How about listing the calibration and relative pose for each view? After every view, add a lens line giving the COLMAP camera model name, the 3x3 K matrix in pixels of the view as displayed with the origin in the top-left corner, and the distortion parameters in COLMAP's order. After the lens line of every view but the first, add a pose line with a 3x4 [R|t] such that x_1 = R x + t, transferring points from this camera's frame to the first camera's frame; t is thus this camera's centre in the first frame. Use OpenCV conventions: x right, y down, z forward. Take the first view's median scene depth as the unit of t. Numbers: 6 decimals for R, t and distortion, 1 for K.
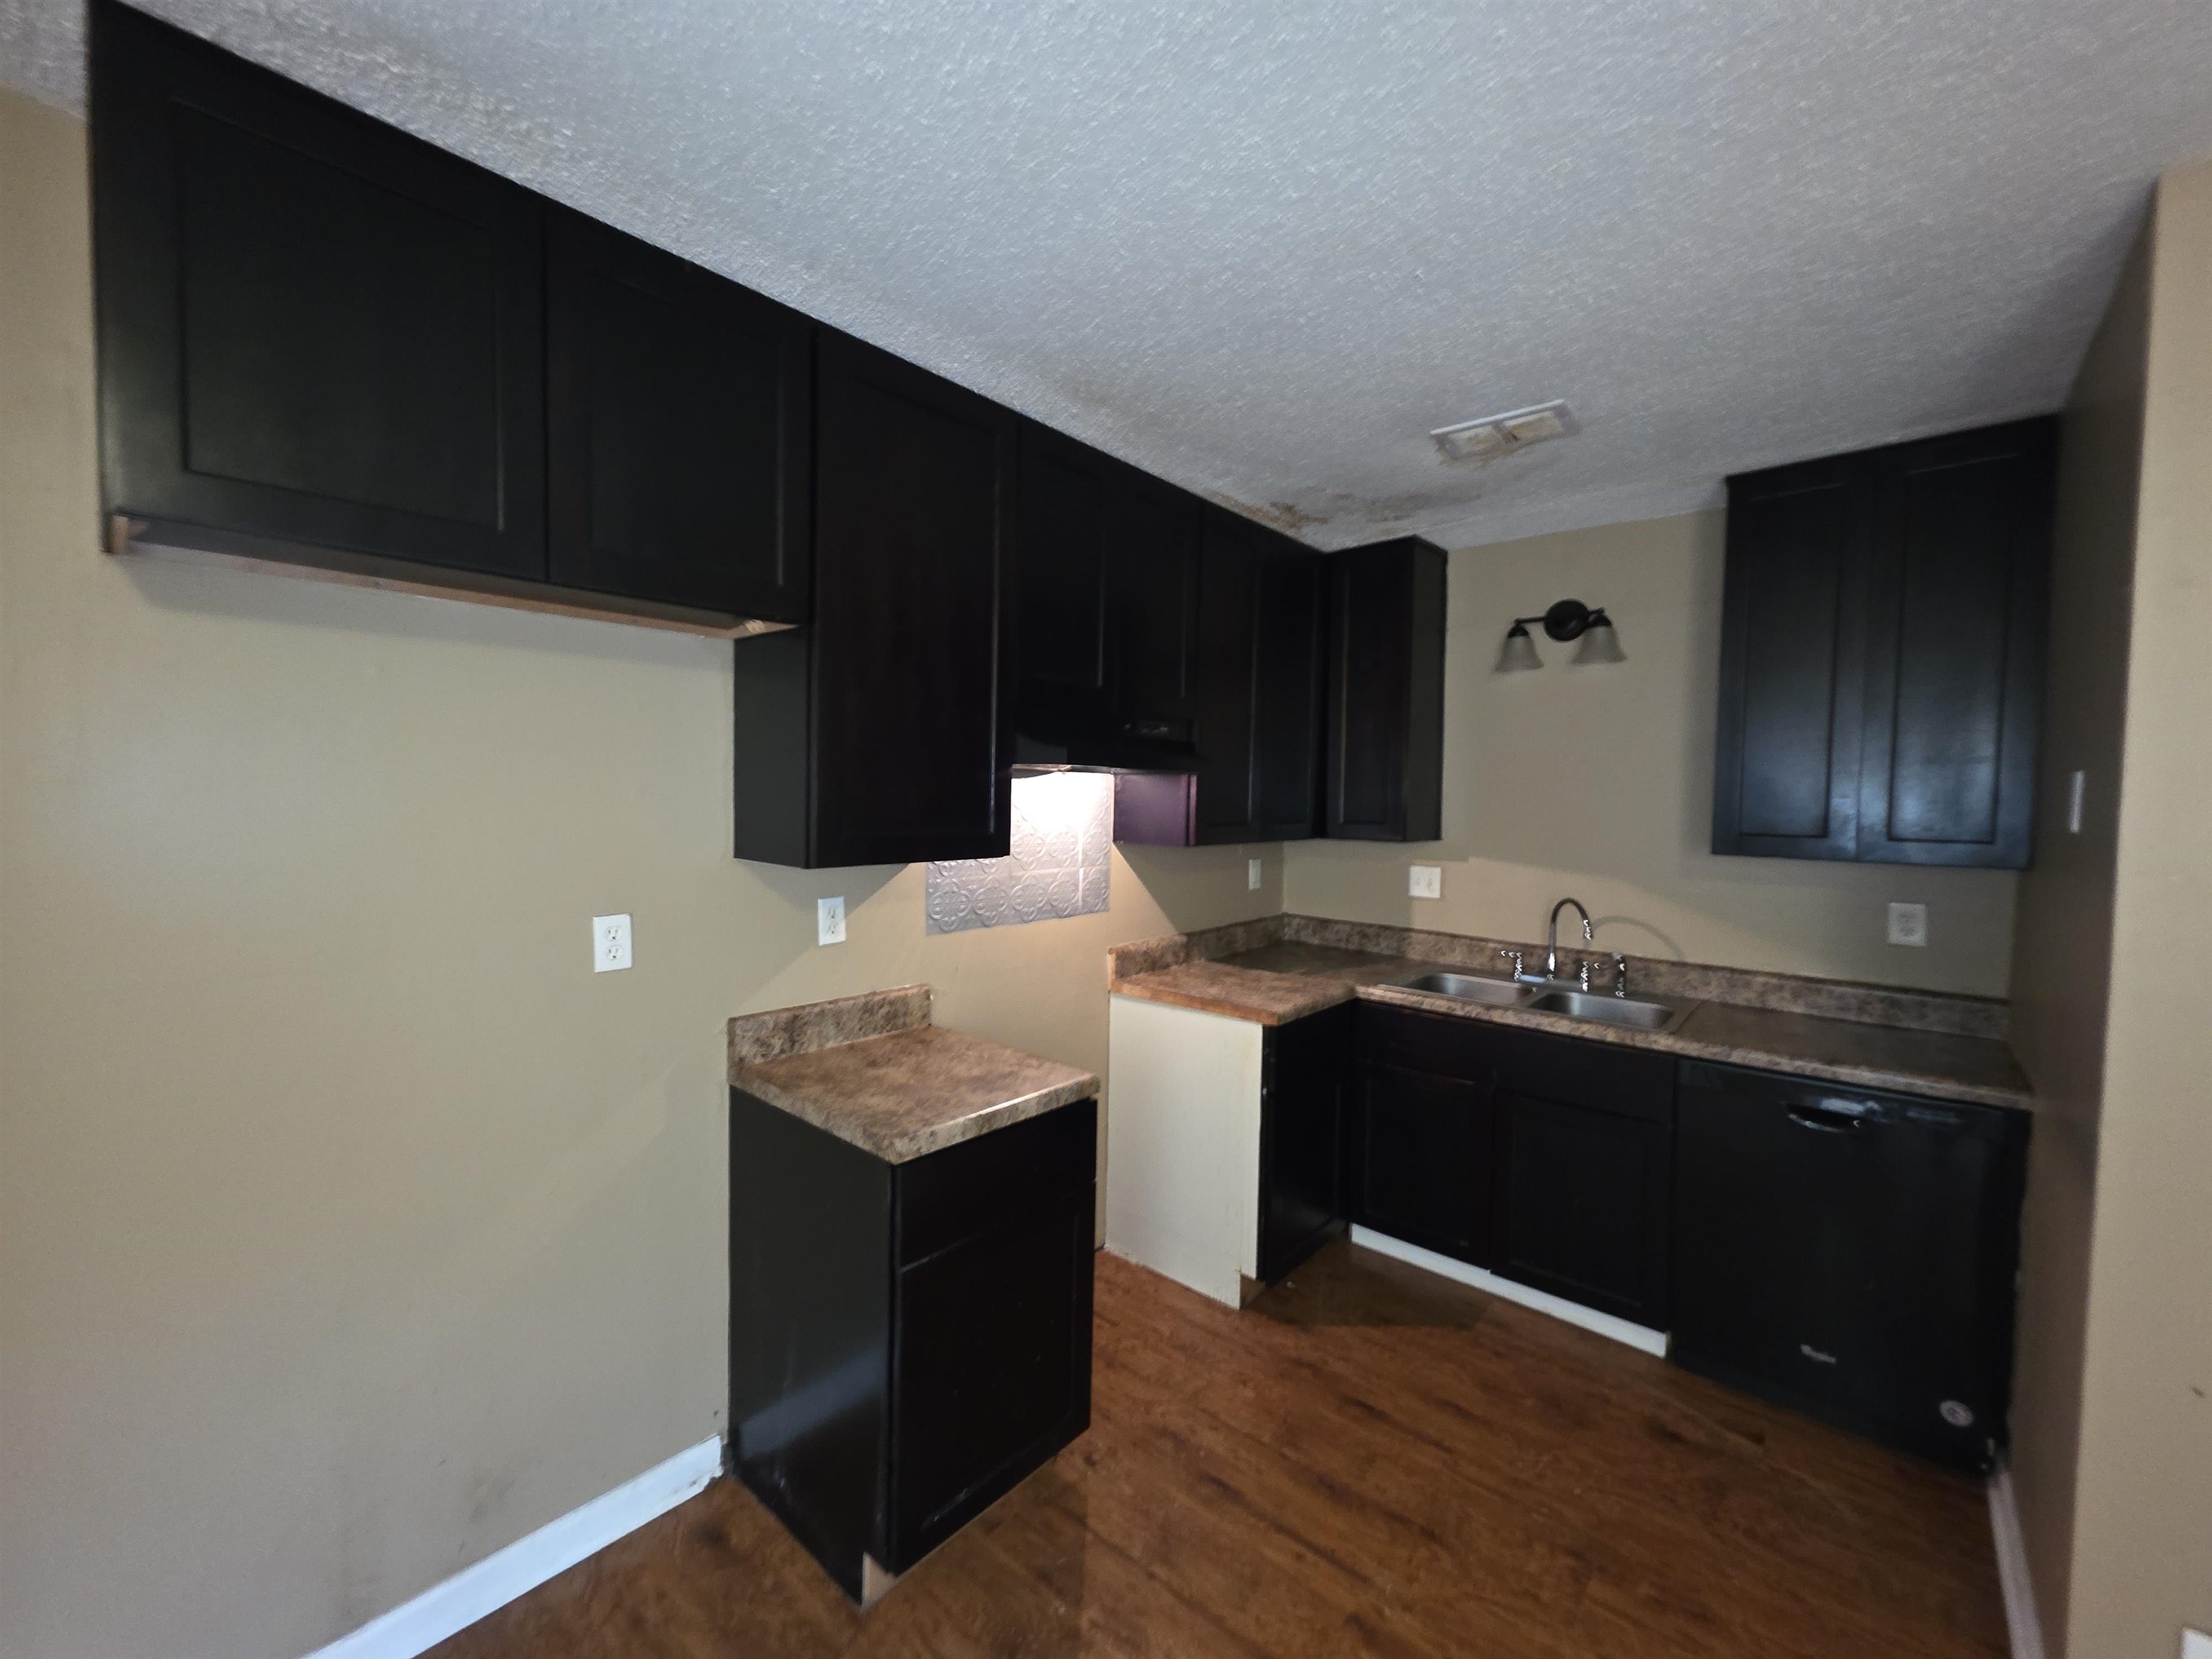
lens RADIAL K [[881.4, 0, 1106.0], [0, 881.4, 829.5], [0, 0, 1]] dist [0.000711, -0.000319]
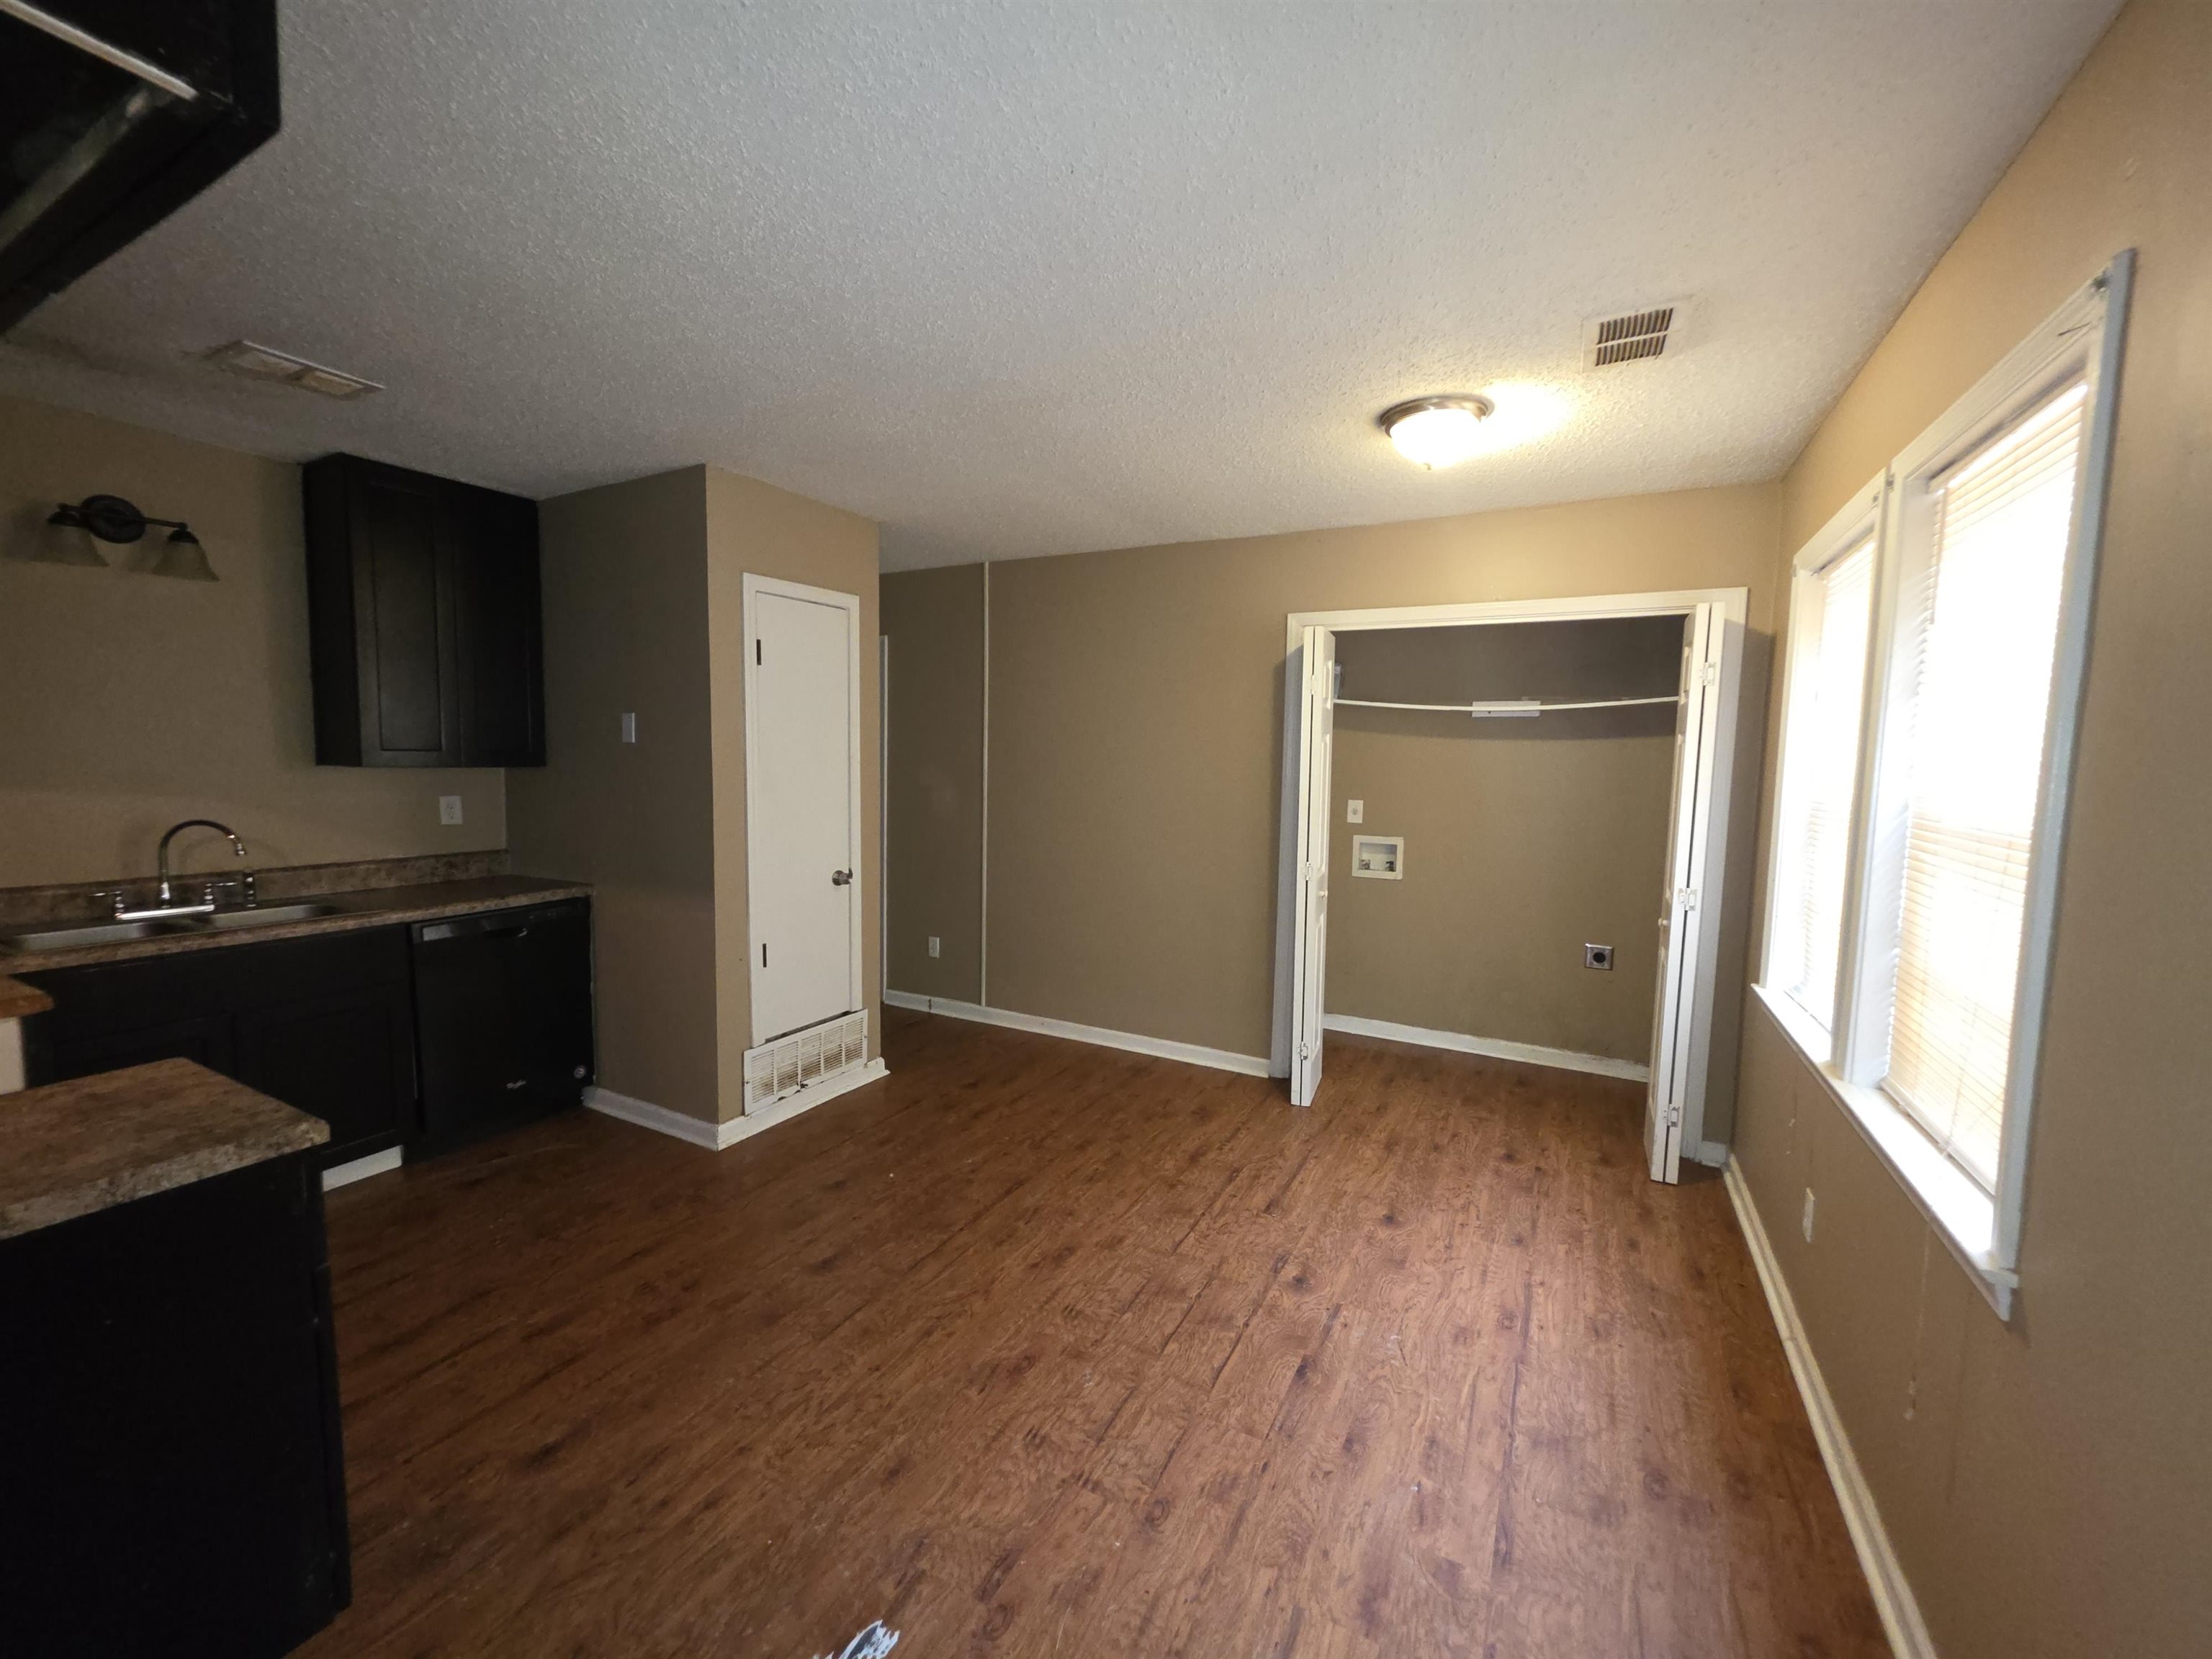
lens RADIAL K [[881.4, 0, 1106.0], [0, 881.4, 829.5], [0, 0, 1]] dist [0.000711, -0.000319]
pose [[-0.231536, -0.101862, 0.967479, -0.757232], [0.015917, 0.993973, 0.108461, -0.002014], [-0.972696, 0.040512, -0.228519, 0.278345]]
